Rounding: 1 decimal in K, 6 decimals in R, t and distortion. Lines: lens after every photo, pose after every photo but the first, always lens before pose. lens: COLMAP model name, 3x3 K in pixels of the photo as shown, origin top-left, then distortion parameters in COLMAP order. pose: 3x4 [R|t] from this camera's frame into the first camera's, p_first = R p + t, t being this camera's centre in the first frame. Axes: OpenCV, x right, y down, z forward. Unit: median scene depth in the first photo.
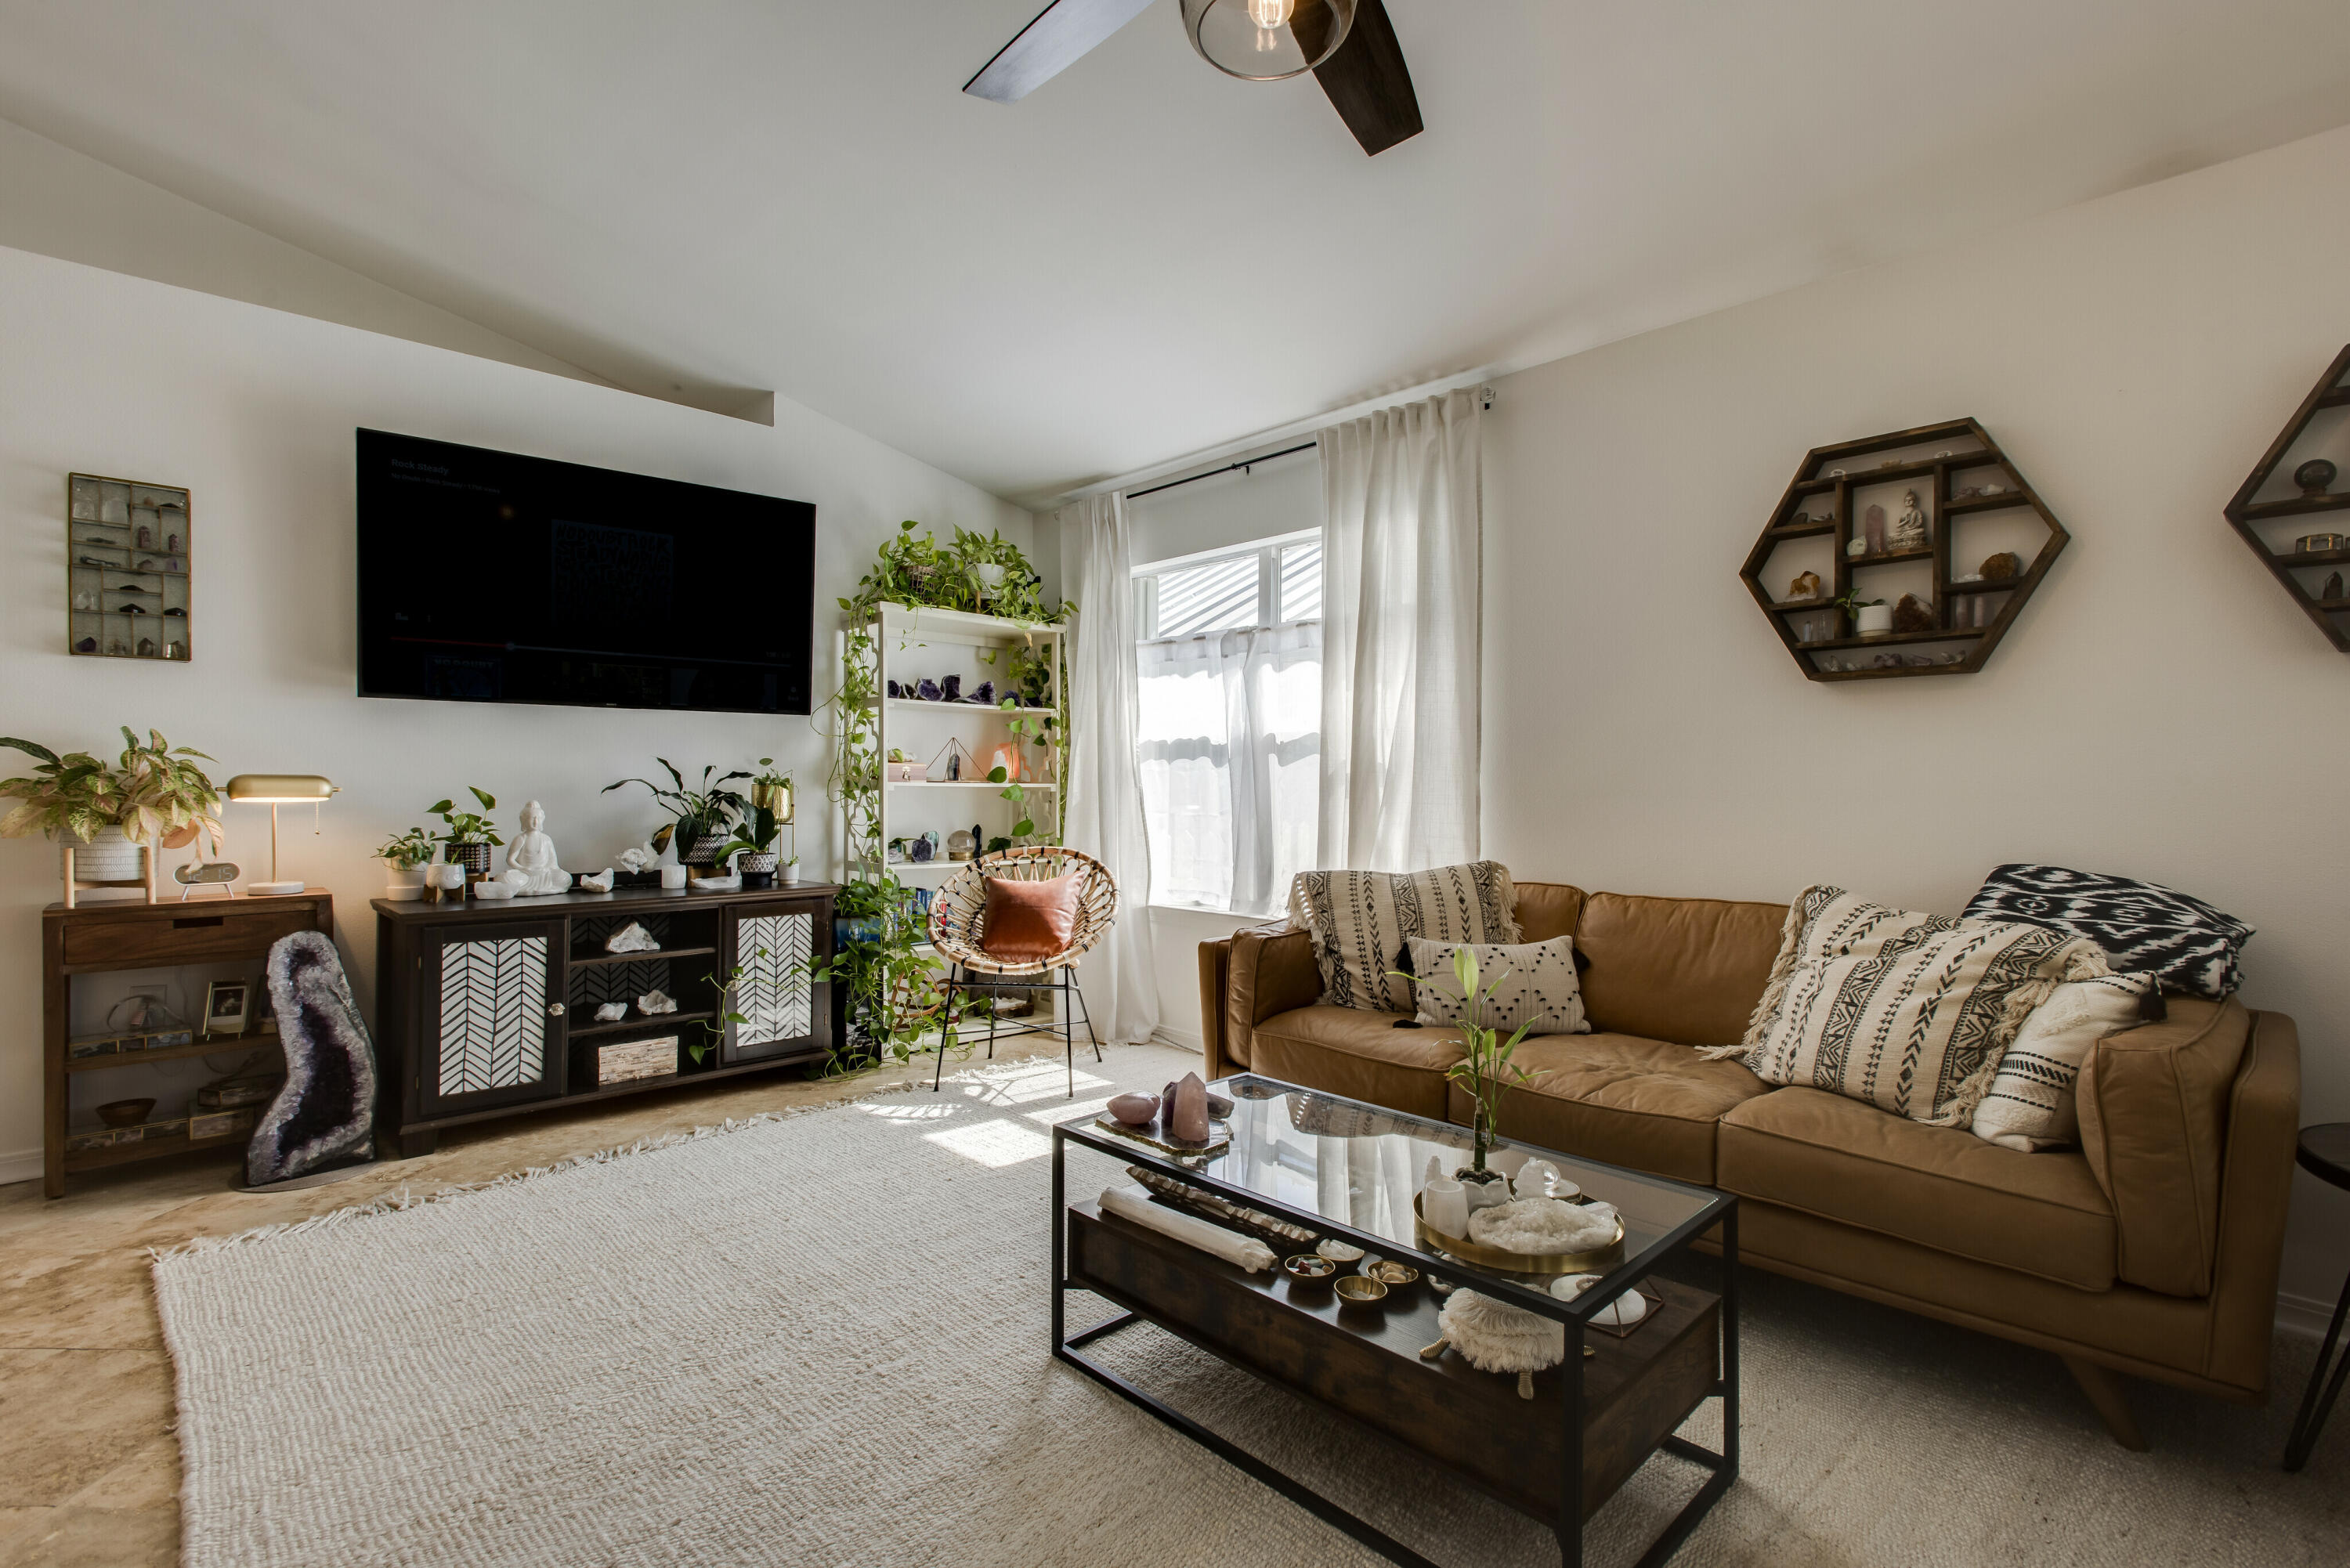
lens RADIAL K [[1106.0, 0, 1167.8], [0, 1106.0, 796.0], [0, 0, 1]] dist [0.021224, -0.006369]
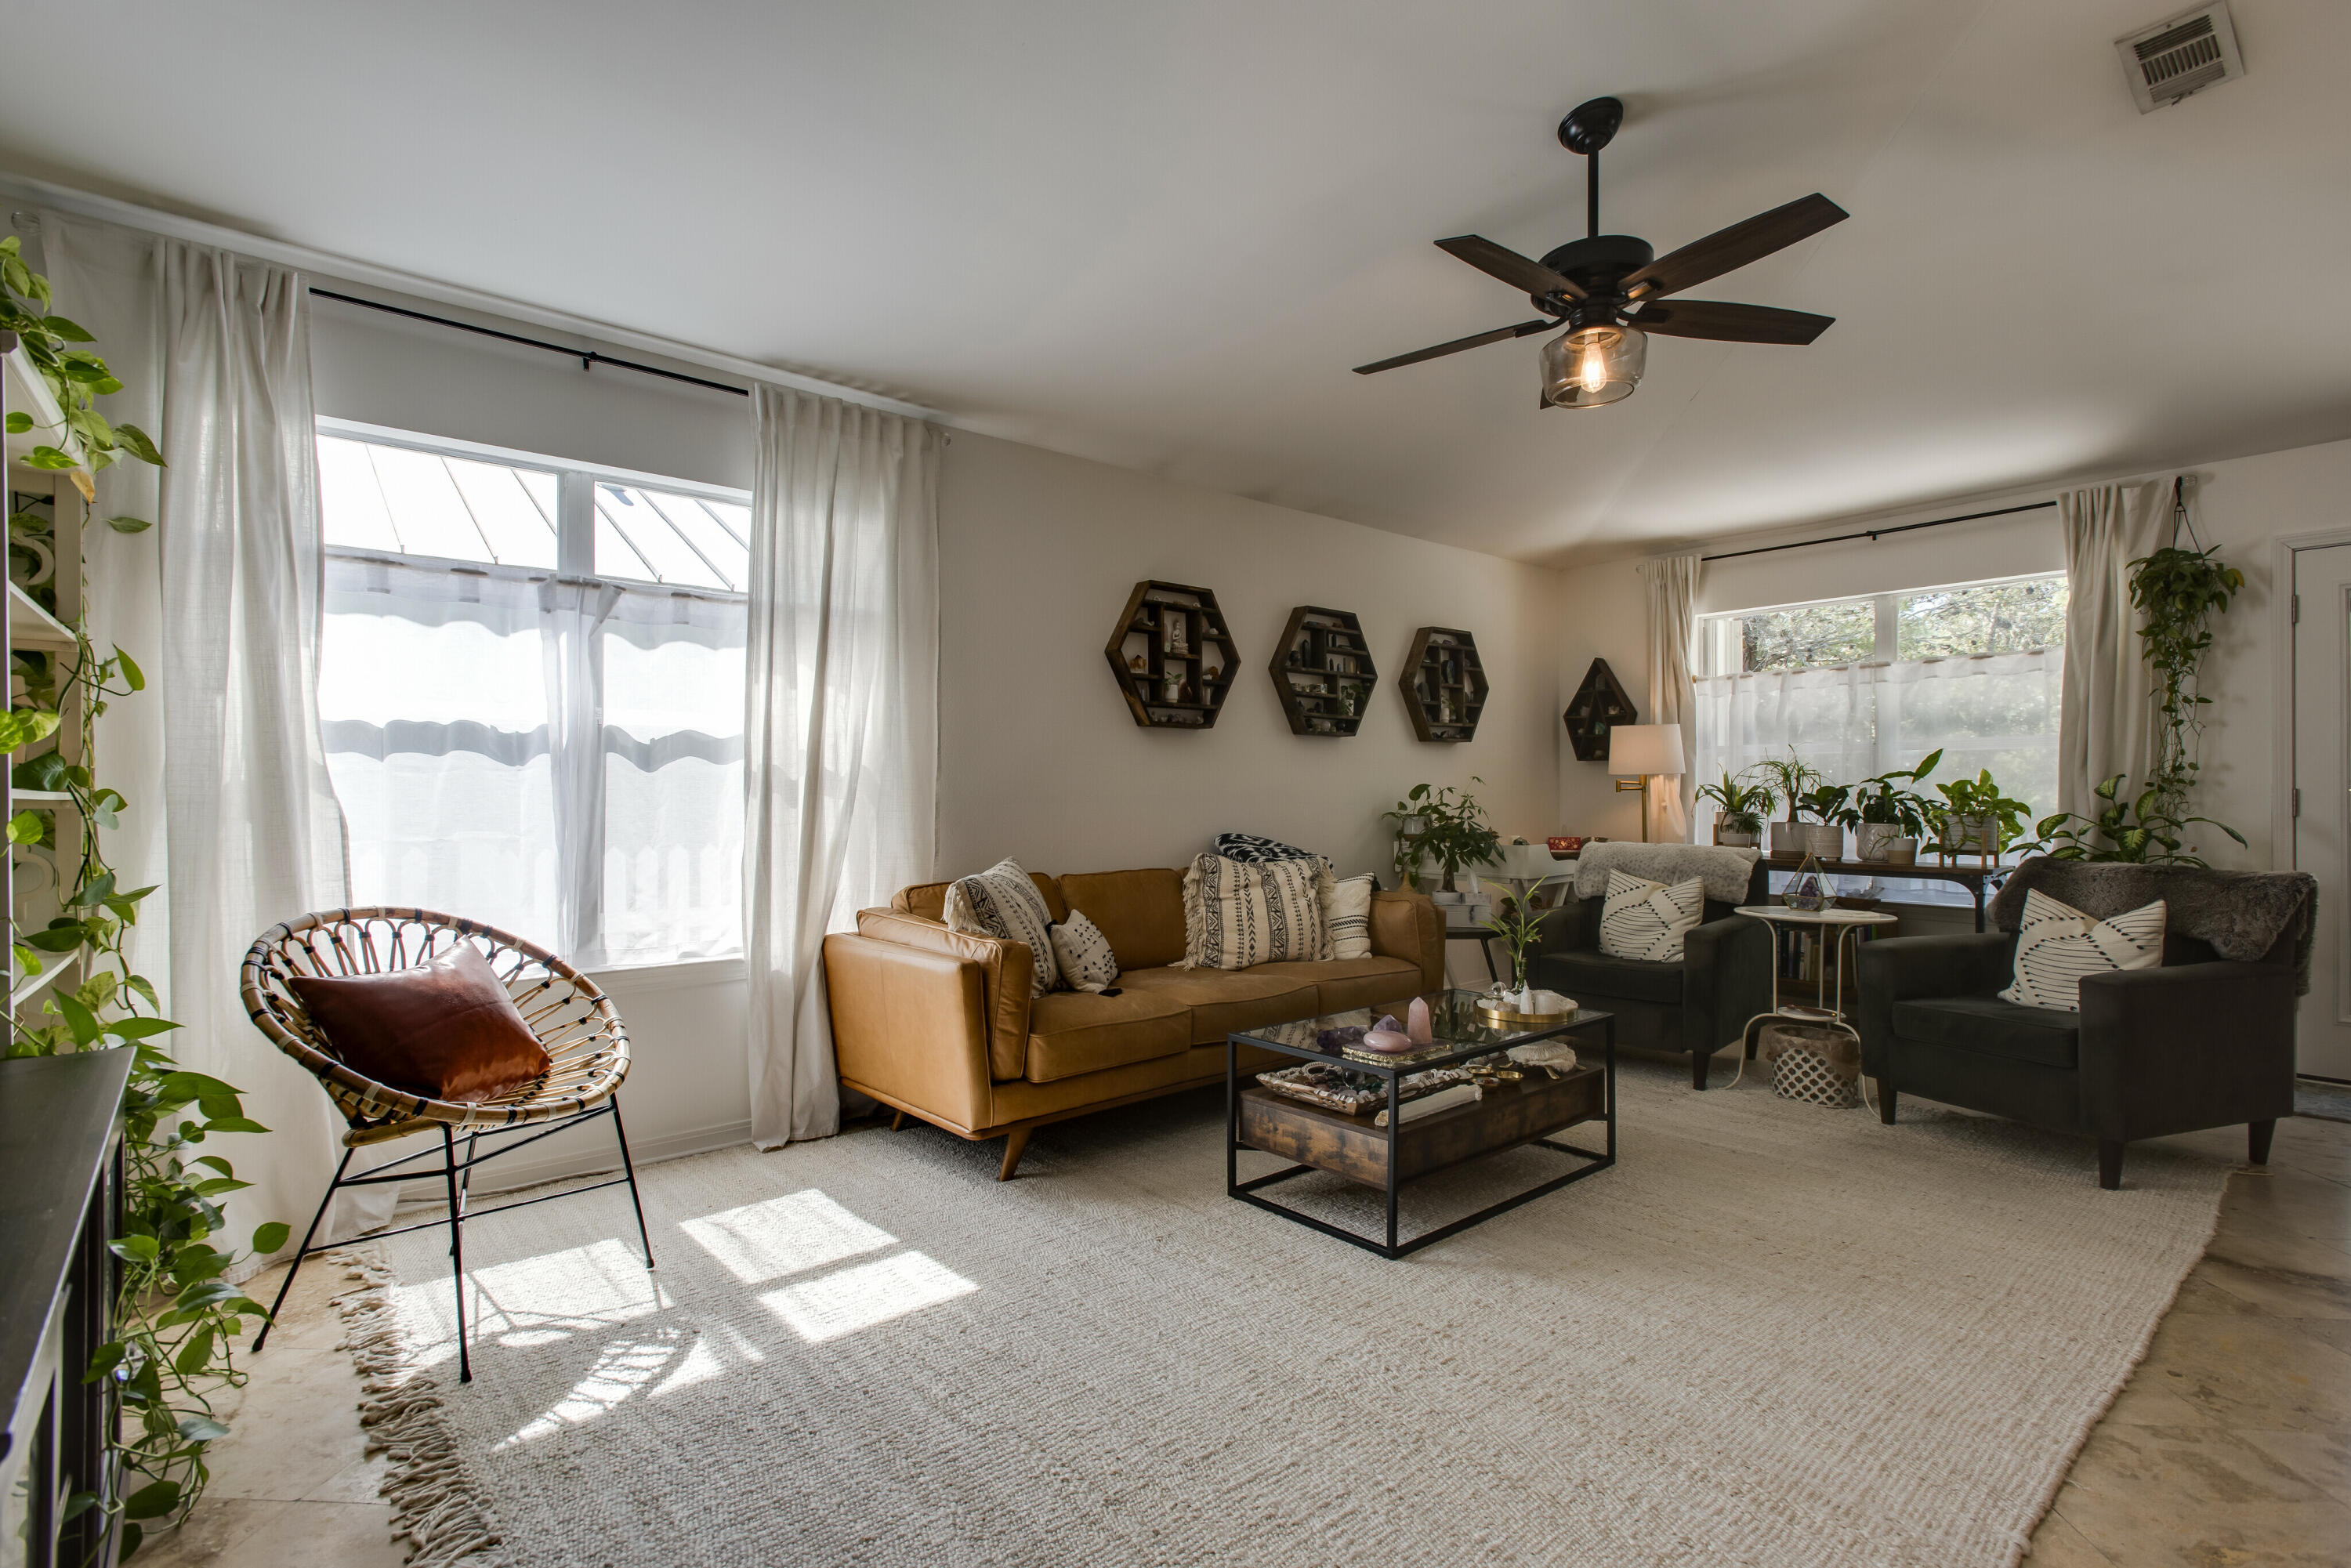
lens RADIAL K [[1106.5, 0, 1185.4], [0, 1106.5, 811.9], [0, 0, 1]] dist [0.021224, -0.006369]
pose [[0.042863, -0.021707, 0.998845, -1.021653], [0.011254, 0.999711, 0.021243, -0.014958], [-0.999018, 0.010330, 0.043095, 0.905574]]
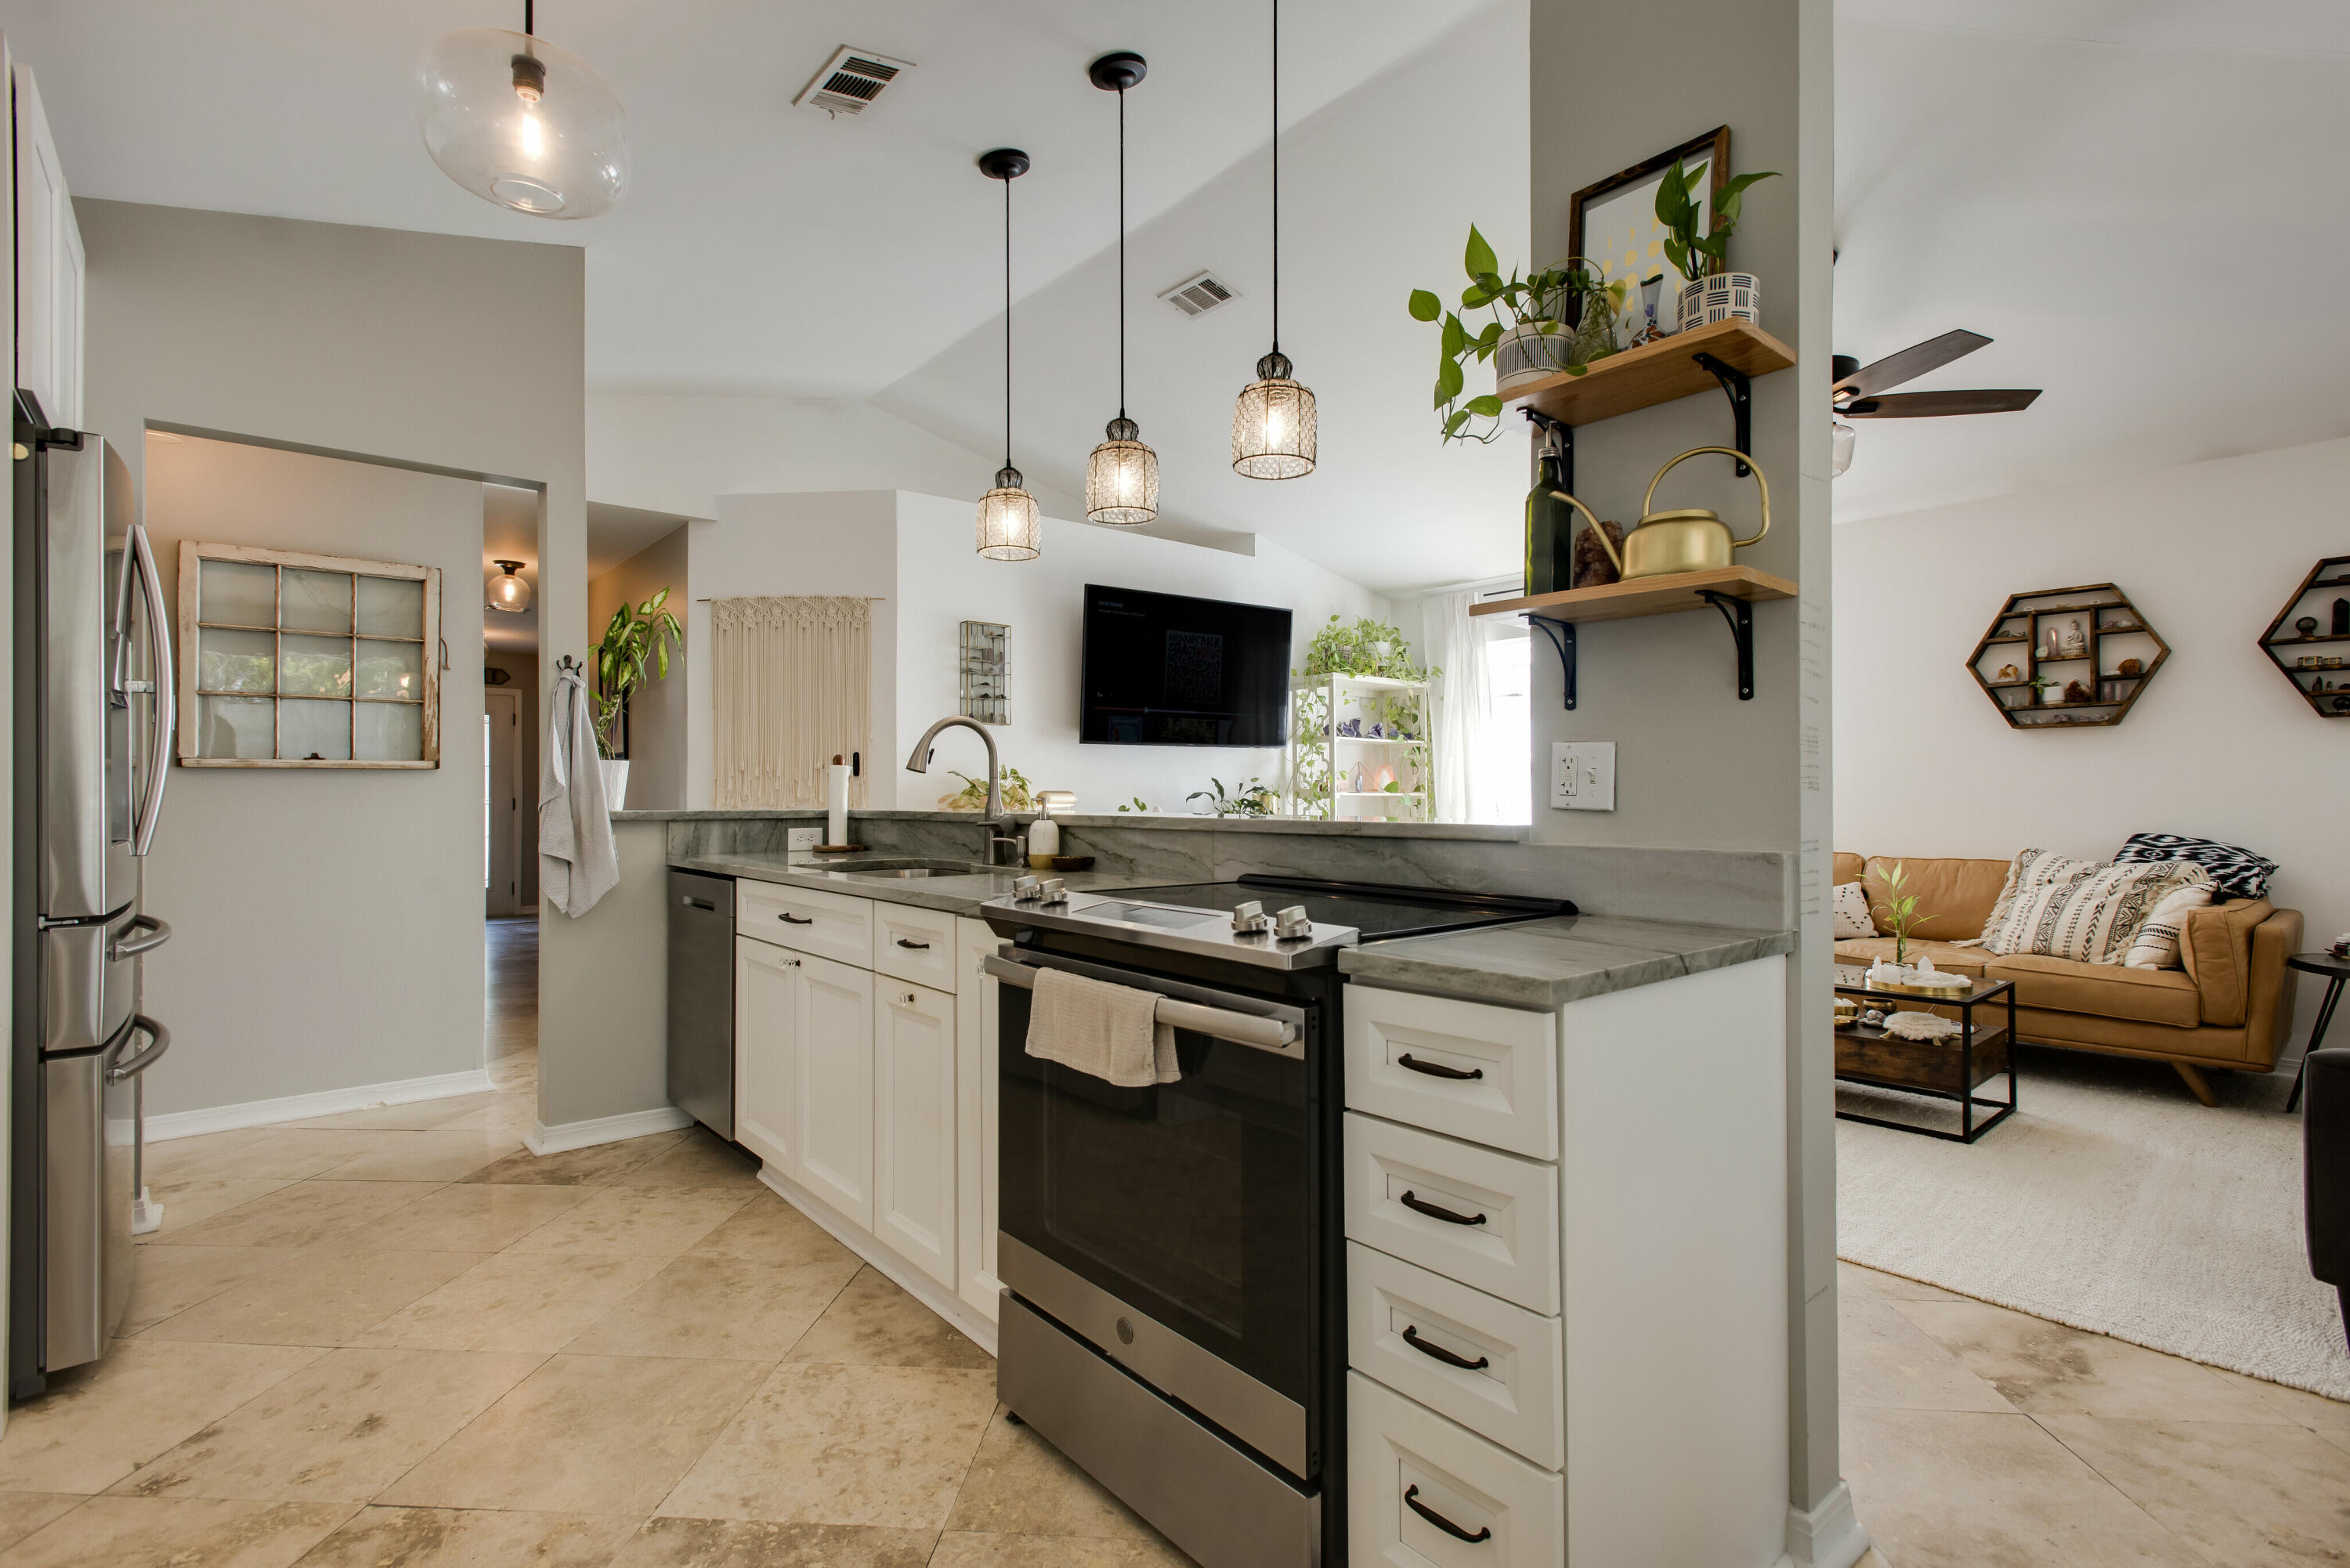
lens RADIAL K [[1106.0, 0, 1169.5], [0, 1106.0, 789.7], [0, 0, 1]] dist [0.021224, -0.006369]
pose [[0.998489, -0.007225, -0.054471, -0.639682], [0.006341, 0.999846, -0.016388, 0.009372], [0.054581, 0.016018, 0.998381, -0.800621]]
